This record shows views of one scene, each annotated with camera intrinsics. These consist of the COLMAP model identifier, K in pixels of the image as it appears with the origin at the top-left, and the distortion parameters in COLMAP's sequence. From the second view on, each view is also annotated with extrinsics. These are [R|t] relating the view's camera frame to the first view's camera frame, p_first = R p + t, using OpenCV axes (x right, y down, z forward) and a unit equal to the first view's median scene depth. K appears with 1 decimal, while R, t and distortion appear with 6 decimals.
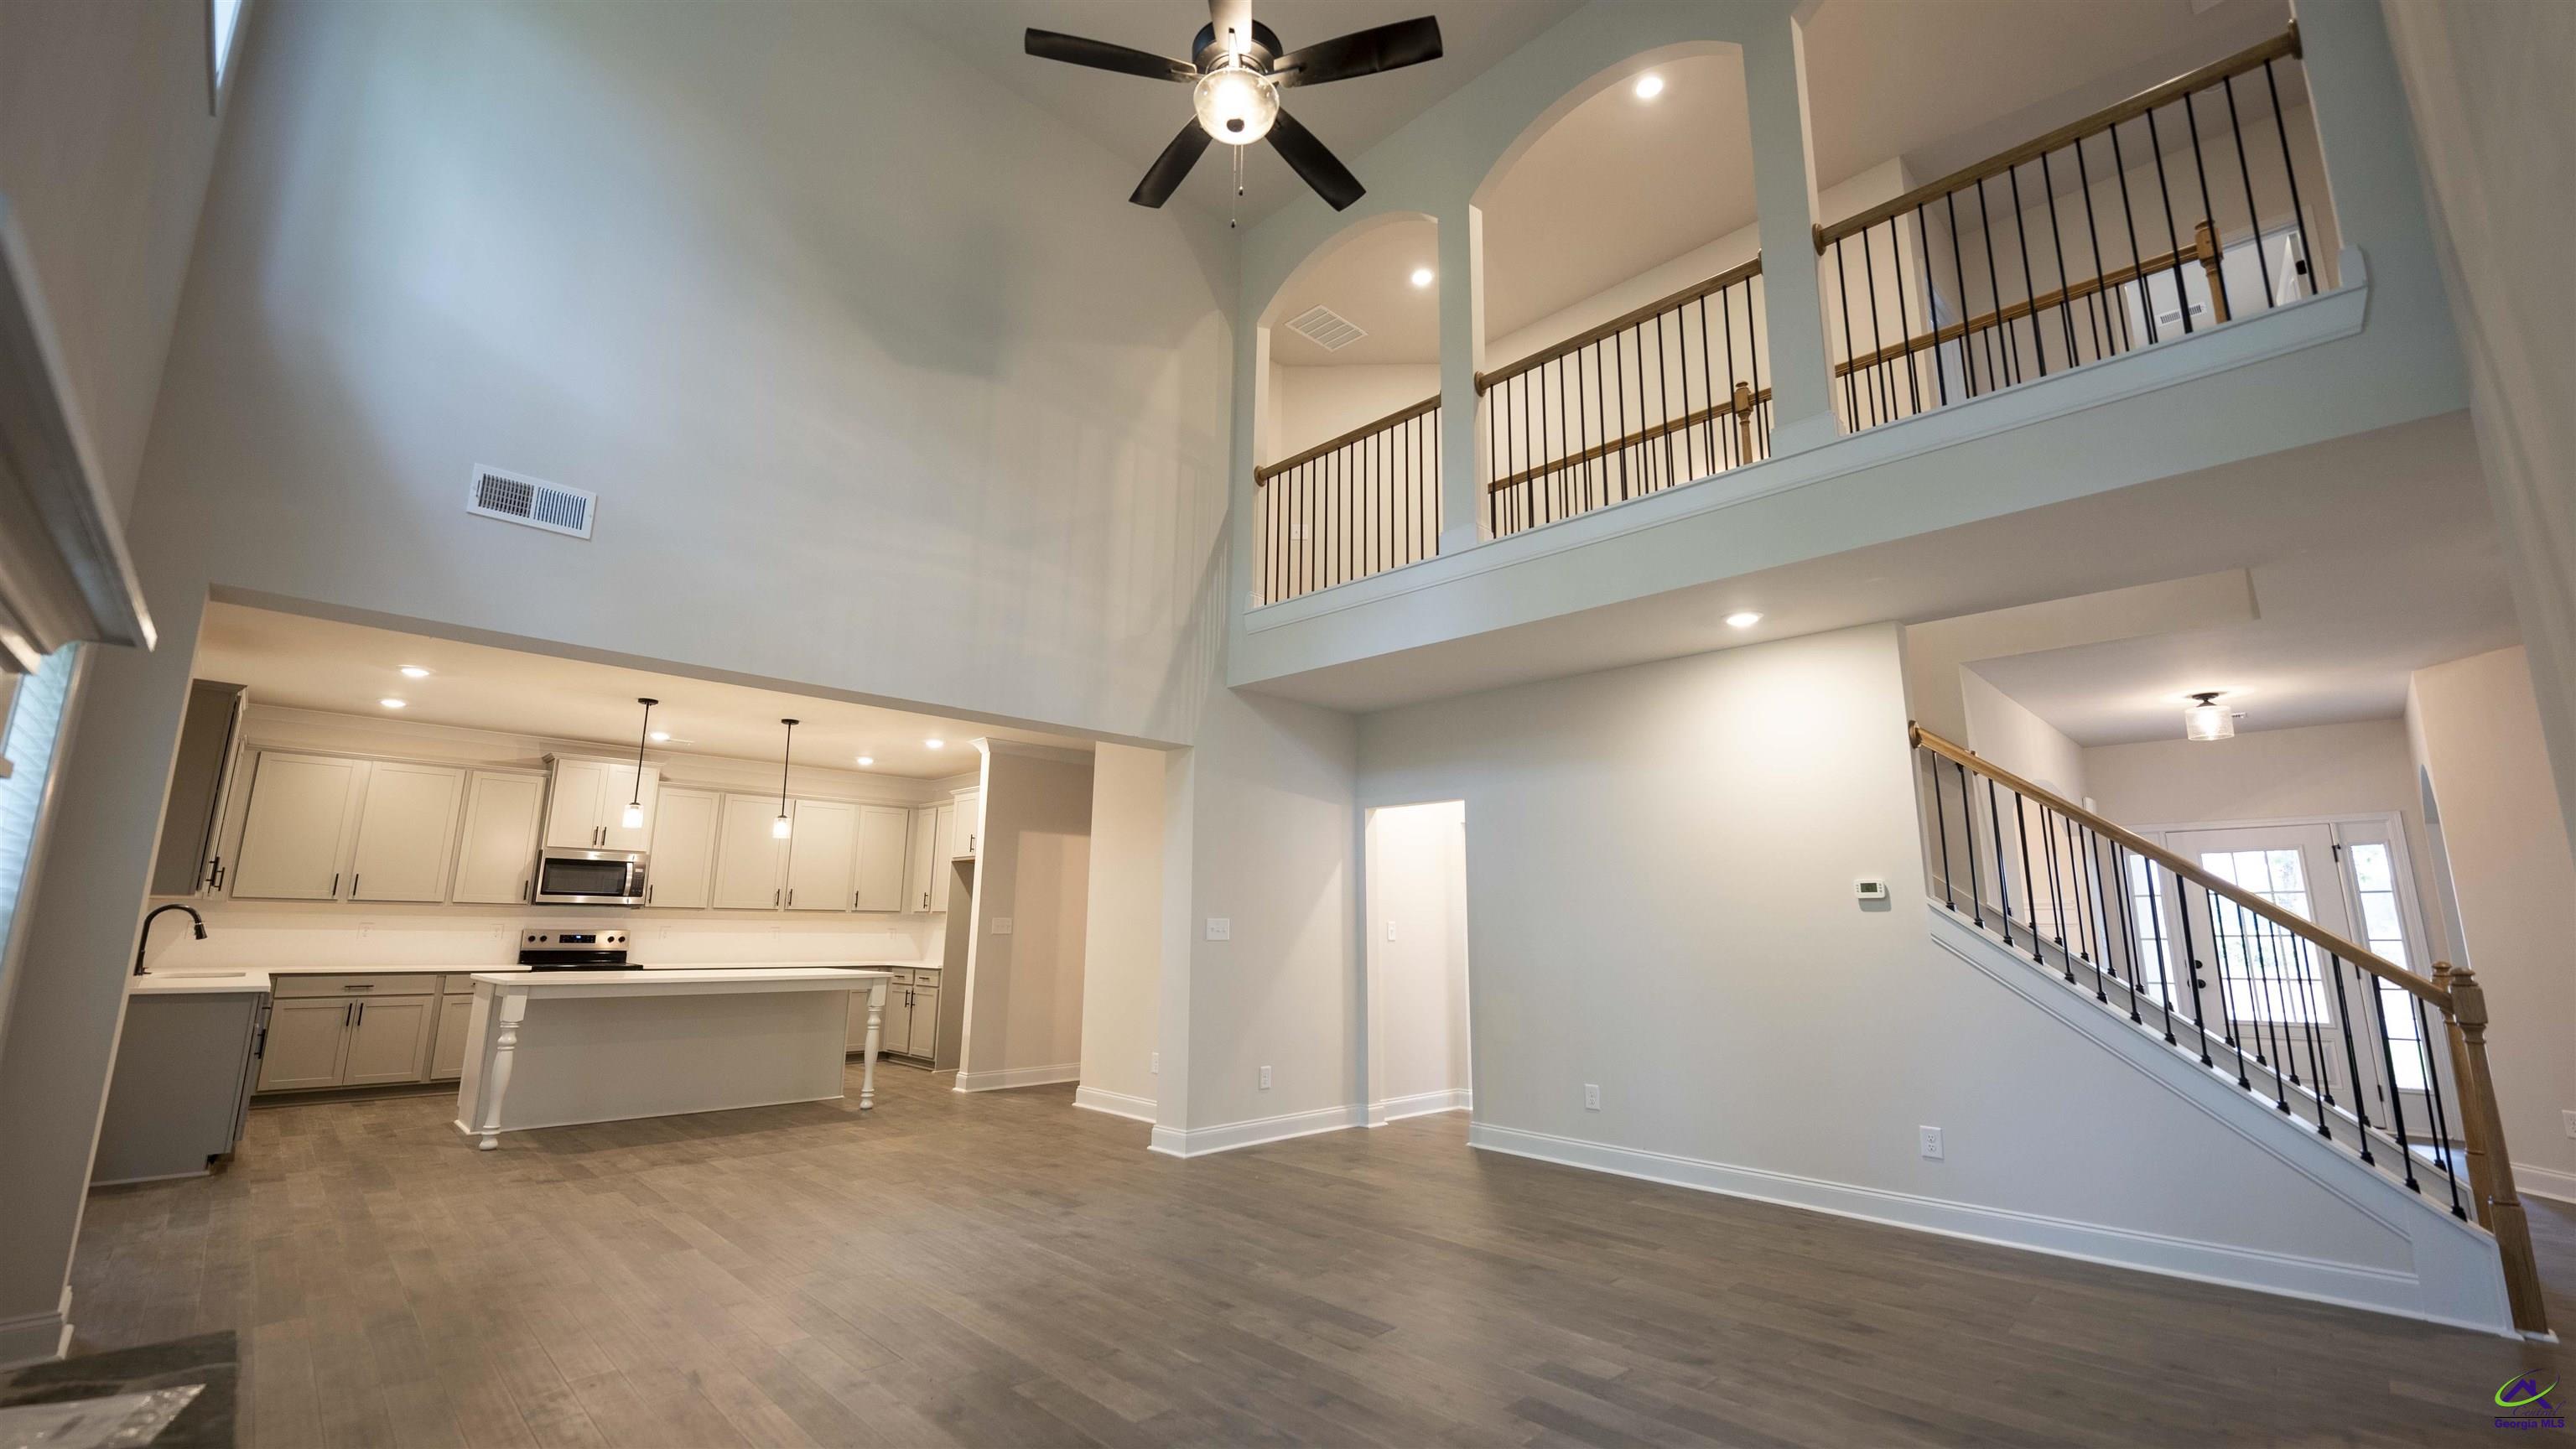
lens RADIAL K [[1040.6, 0, 1292.1], [0, 1040.6, 717.5], [0, 0, 1]] dist [-0.010407, -0.000532]
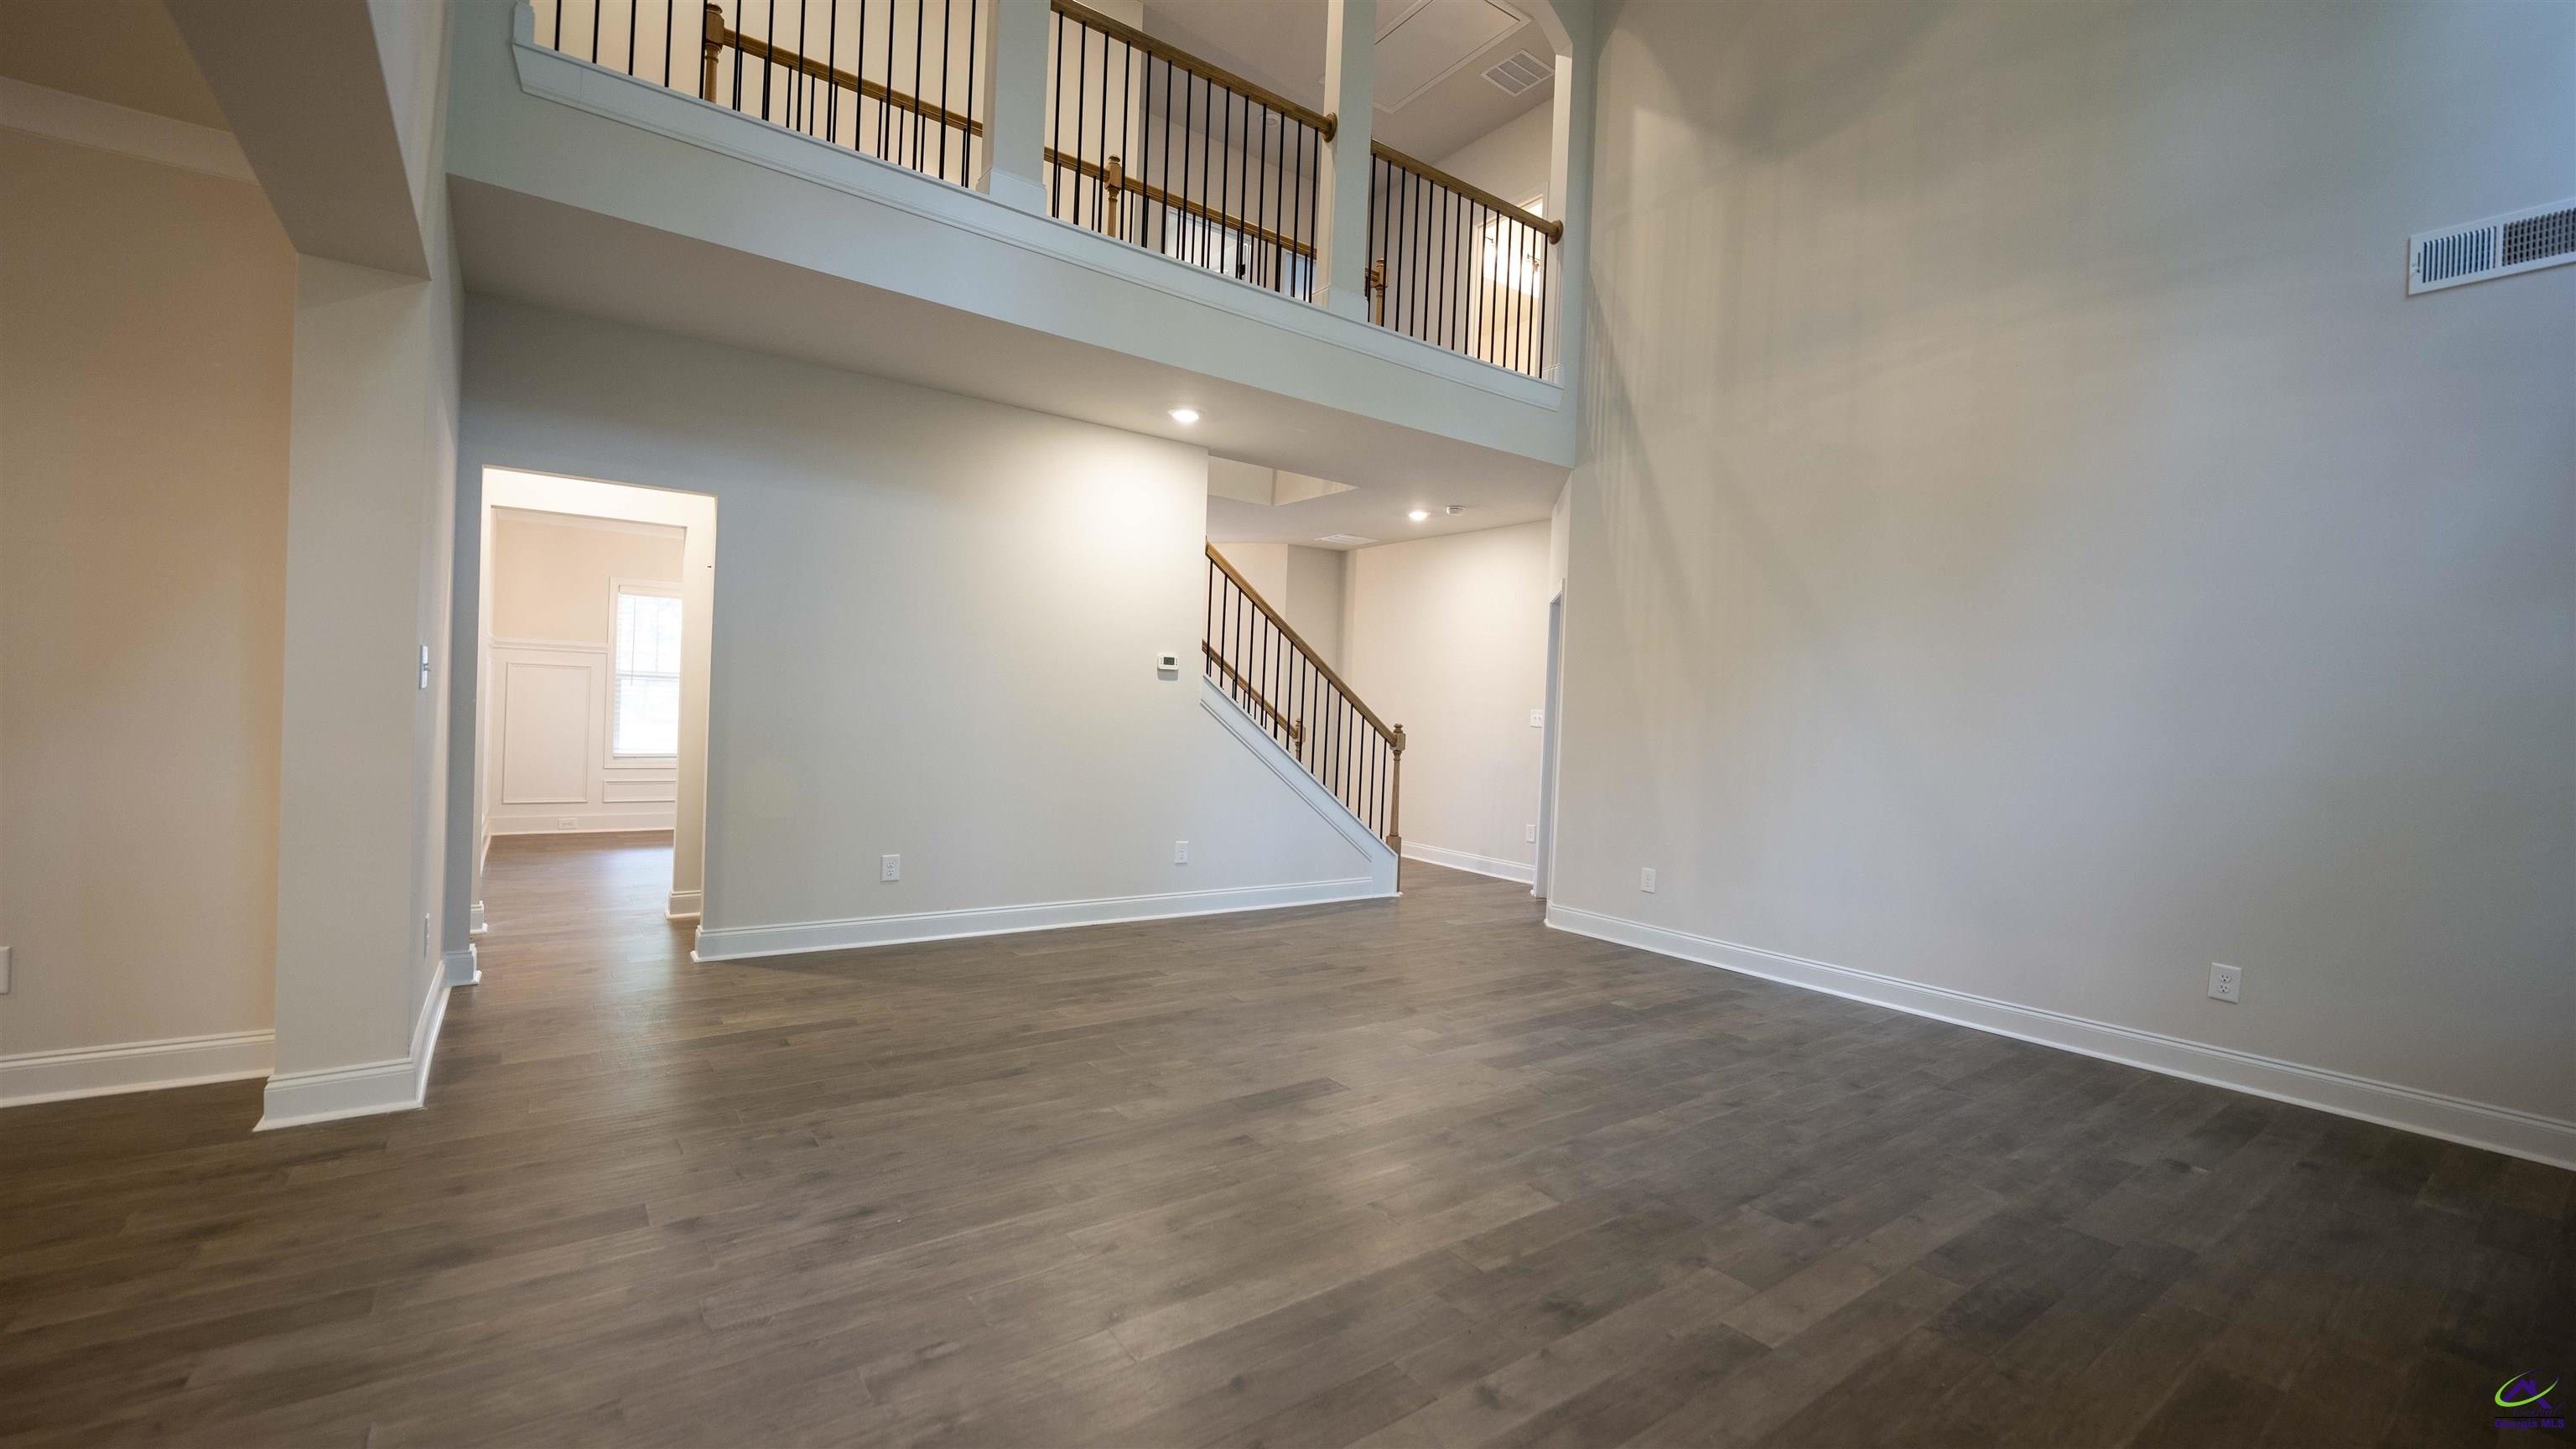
lens RADIAL K [[1040.6, 0, 1284.5], [0, 1040.6, 738.4], [0, 0, 1]] dist [-0.010407, -0.000532]
pose [[0.160878, -0.034744, 0.986363, -0.728212], [-0.232772, 0.969853, 0.072128, 0.152199], [-0.959133, -0.241202, 0.147941, 0.765067]]
